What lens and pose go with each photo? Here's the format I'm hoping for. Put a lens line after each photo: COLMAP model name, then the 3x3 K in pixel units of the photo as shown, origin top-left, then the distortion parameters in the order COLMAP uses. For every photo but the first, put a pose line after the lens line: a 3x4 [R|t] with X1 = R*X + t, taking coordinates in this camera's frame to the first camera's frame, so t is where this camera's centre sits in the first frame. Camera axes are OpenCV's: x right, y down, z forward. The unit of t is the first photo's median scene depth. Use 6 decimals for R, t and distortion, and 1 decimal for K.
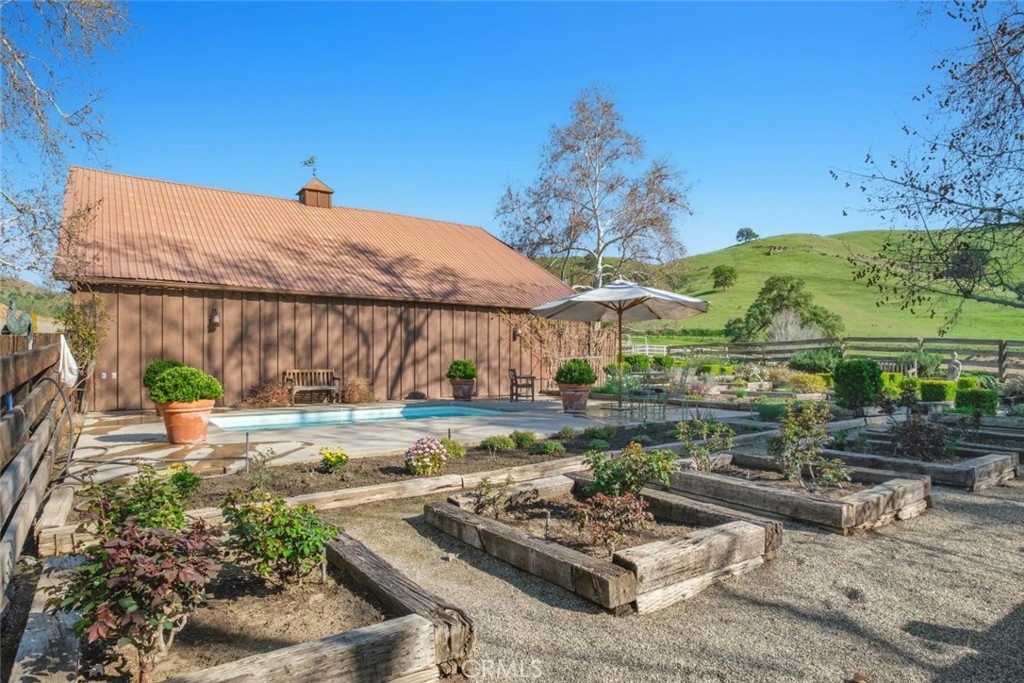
lens RADIAL K [[647.4, 0, 512.0], [0, 647.4, 341.5], [0, 0, 1]] dist [0.001137, 0.000965]
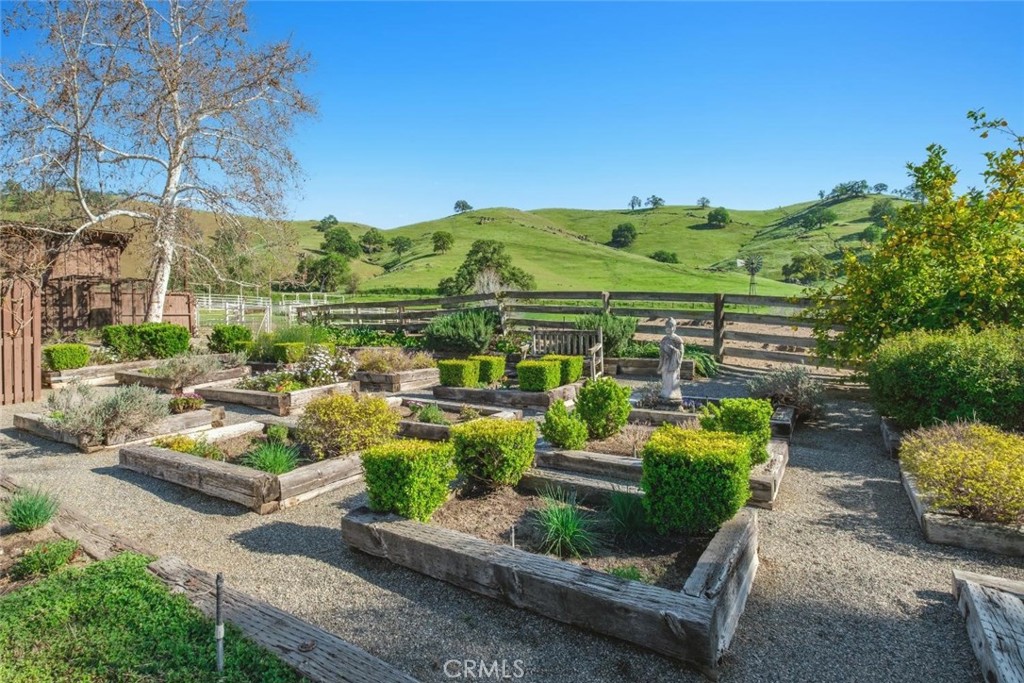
lens RADIAL K [[512.0, 0, 512.0], [0, 512.0, 341.5], [0, 0, 1]] dist [-0.004107, -0.000433]
pose [[0.915763, -0.044968, 0.399194, 0.097478], [0.012167, 0.996364, 0.084325, -0.000164], [-0.401535, -0.072364, 0.912981, 0.163157]]
